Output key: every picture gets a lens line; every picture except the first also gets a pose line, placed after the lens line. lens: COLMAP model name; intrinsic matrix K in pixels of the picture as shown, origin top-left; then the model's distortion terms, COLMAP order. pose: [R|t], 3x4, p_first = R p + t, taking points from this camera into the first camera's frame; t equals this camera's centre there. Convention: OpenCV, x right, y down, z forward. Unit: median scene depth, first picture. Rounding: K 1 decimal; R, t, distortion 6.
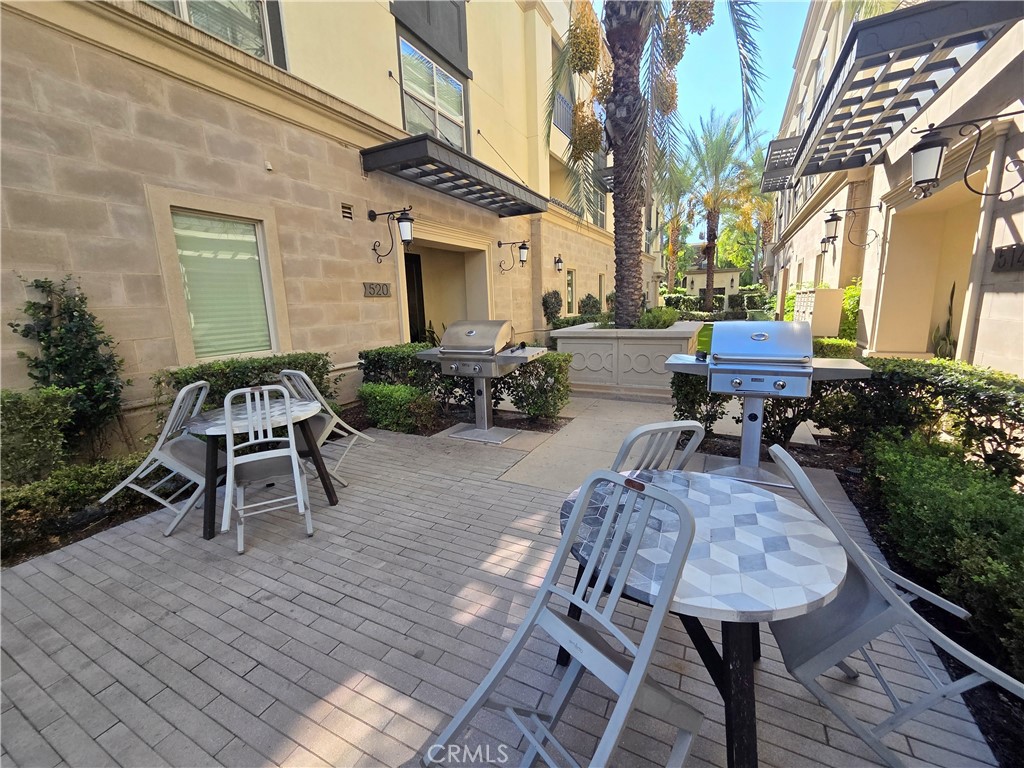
lens RADIAL K [[423.1, 0, 509.4], [0, 423.1, 381.8], [0, 0, 1]] dist [0.005338, -0.000634]
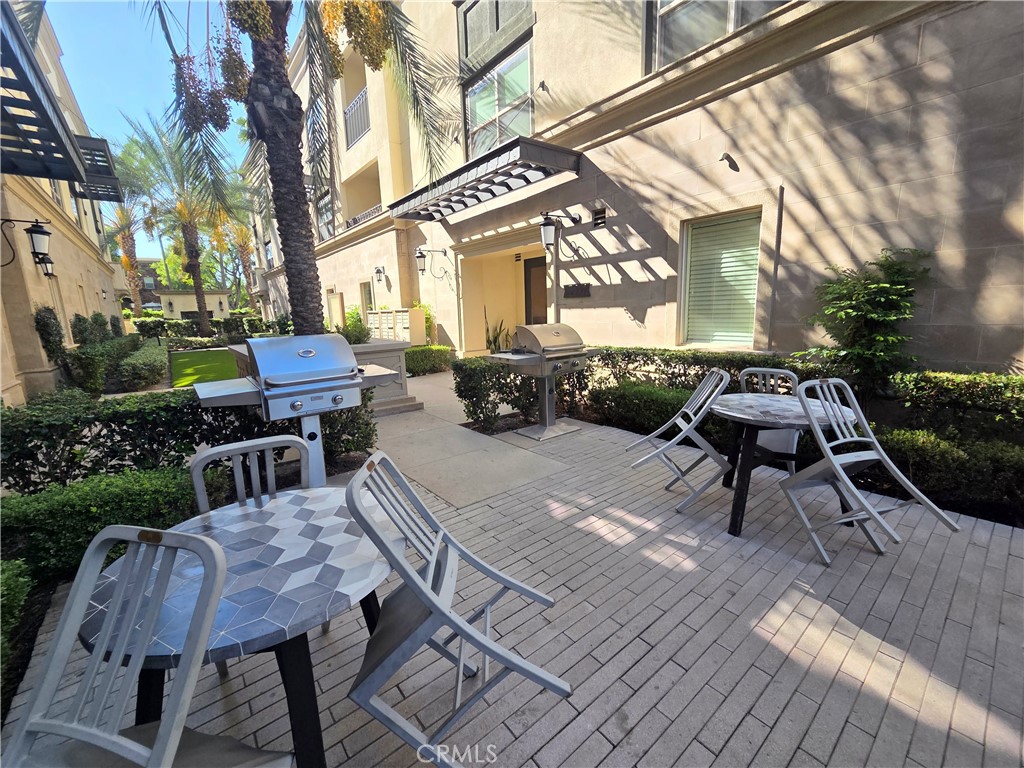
lens RADIAL K [[423.1, 0, 511.8], [0, 423.1, 383.6], [0, 0, 1]] dist [0.005338, -0.000634]
pose [[0.400554, -0.139787, 0.905547, -0.097722], [0.189694, 0.979534, 0.067300, -0.007852], [-0.896422, 0.144819, 0.418873, 0.066053]]
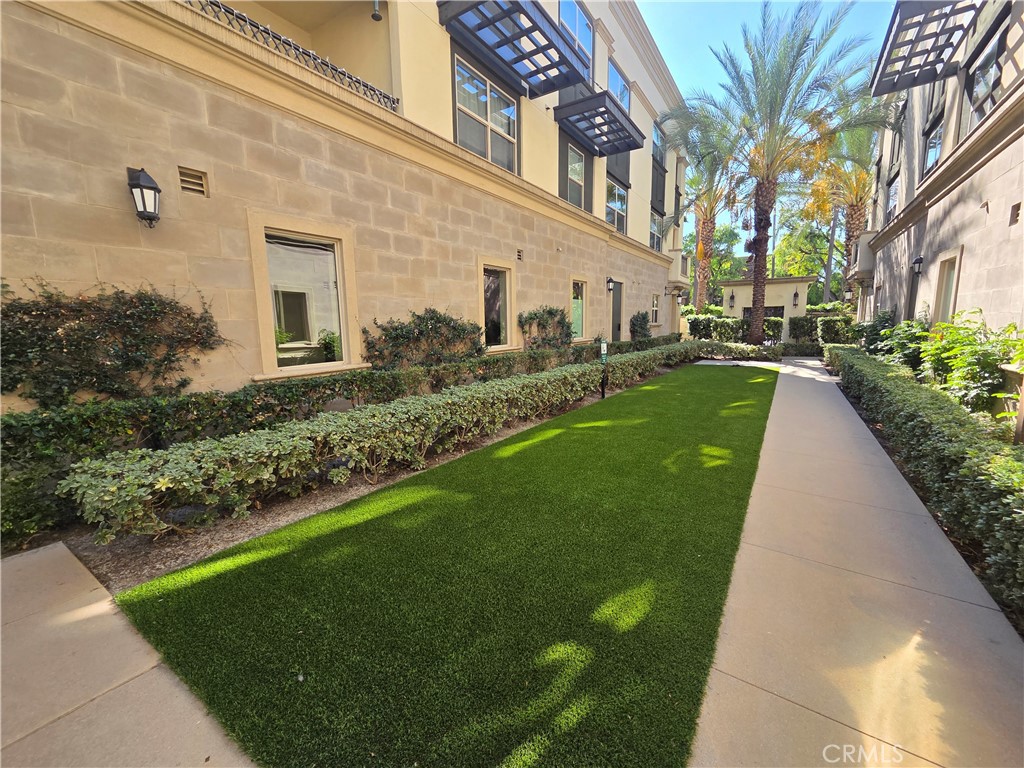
lens RADIAL K [[423.1, 0, 515.5], [0, 423.1, 380.3], [0, 0, 1]] dist [0.005338, -0.000634]
pose [[0.995400, 0.034940, -0.089204, 0.181430], [-0.038662, 0.998438, -0.040343, -0.075391], [0.087656, 0.043606, 0.995196, 0.362337]]
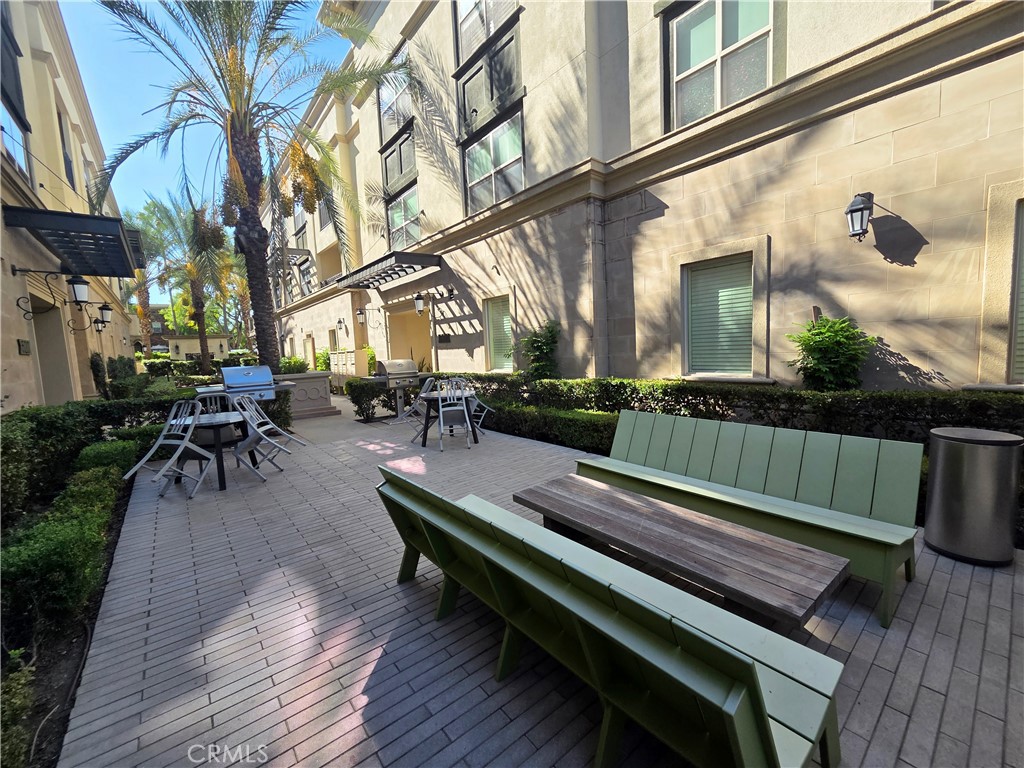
lens RADIAL K [[423.1, 0, 516.0], [0, 423.1, 383.8], [0, 0, 1]] dist [0.005338, -0.000634]
pose [[0.394015, -0.067795, 0.916600, -0.183540], [0.203399, 0.978981, -0.015025, 0.023207], [-0.896315, 0.192356, 0.399522, -0.079329]]
